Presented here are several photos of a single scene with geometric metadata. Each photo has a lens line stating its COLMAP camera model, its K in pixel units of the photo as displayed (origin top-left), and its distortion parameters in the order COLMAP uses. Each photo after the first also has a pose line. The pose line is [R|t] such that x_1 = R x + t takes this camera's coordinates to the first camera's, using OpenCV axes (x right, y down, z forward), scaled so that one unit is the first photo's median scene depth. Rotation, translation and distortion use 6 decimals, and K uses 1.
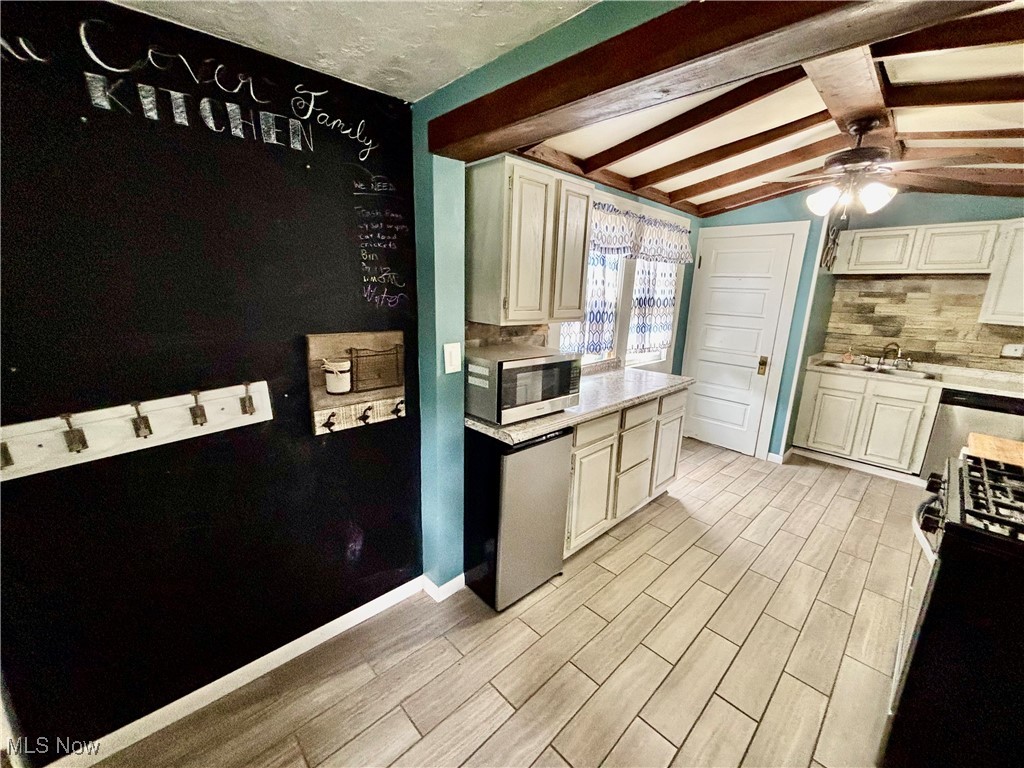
lens RADIAL K [[416.4, 0, 497.2], [0, 416.4, 383.5], [0, 0, 1]] dist [-0.004378, -0.000666]
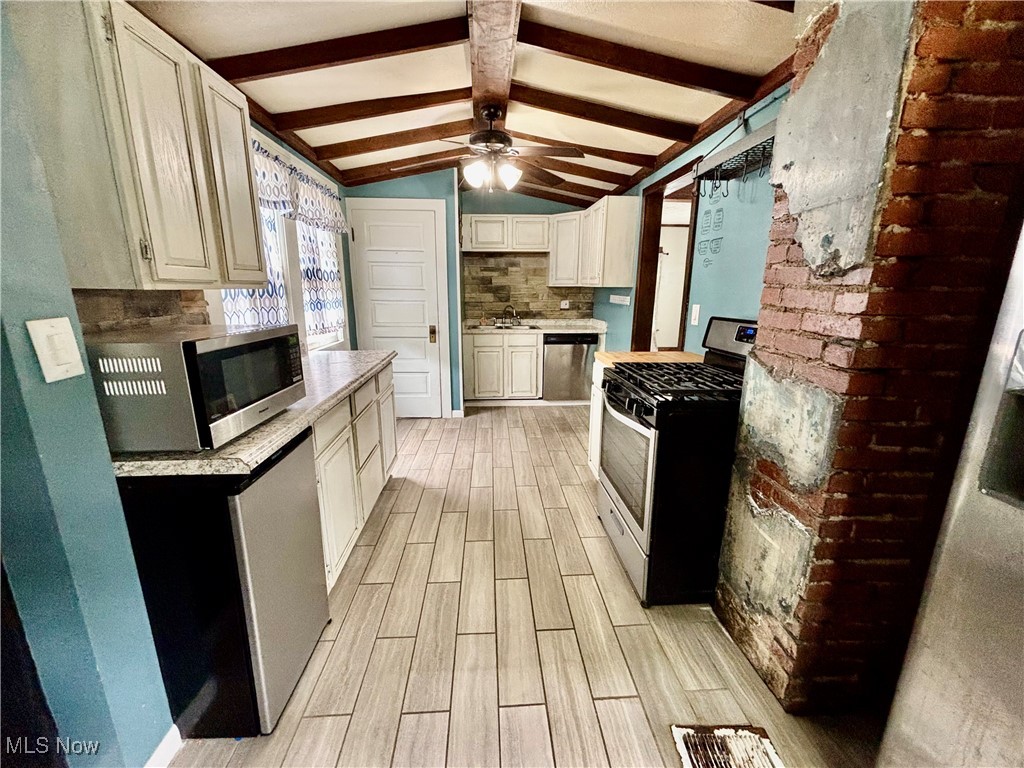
lens RADIAL K [[416.4, 0, 515.4], [0, 416.4, 386.5], [0, 0, 1]] dist [-0.004378, -0.000666]
pose [[0.629000, -0.201711, 0.750781, -0.075837], [0.184351, 0.976907, 0.108015, 0.014779], [-0.755231, 0.070466, 0.651660, 0.150330]]
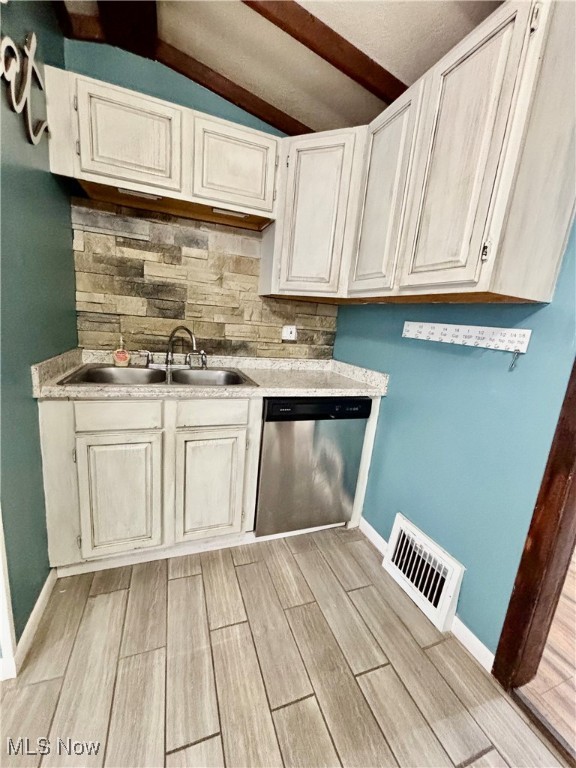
lens RADIAL K [[312.3, 0, 293.4], [0, 312.3, 387.8], [0, 0, 1]] dist [-0.004378, -0.000666]
pose [[0.370906, -0.187926, 0.909457, 0.617654], [0.127121, 0.980367, 0.150734, -0.061735], [-0.919929, 0.059703, 0.387514, 0.714265]]
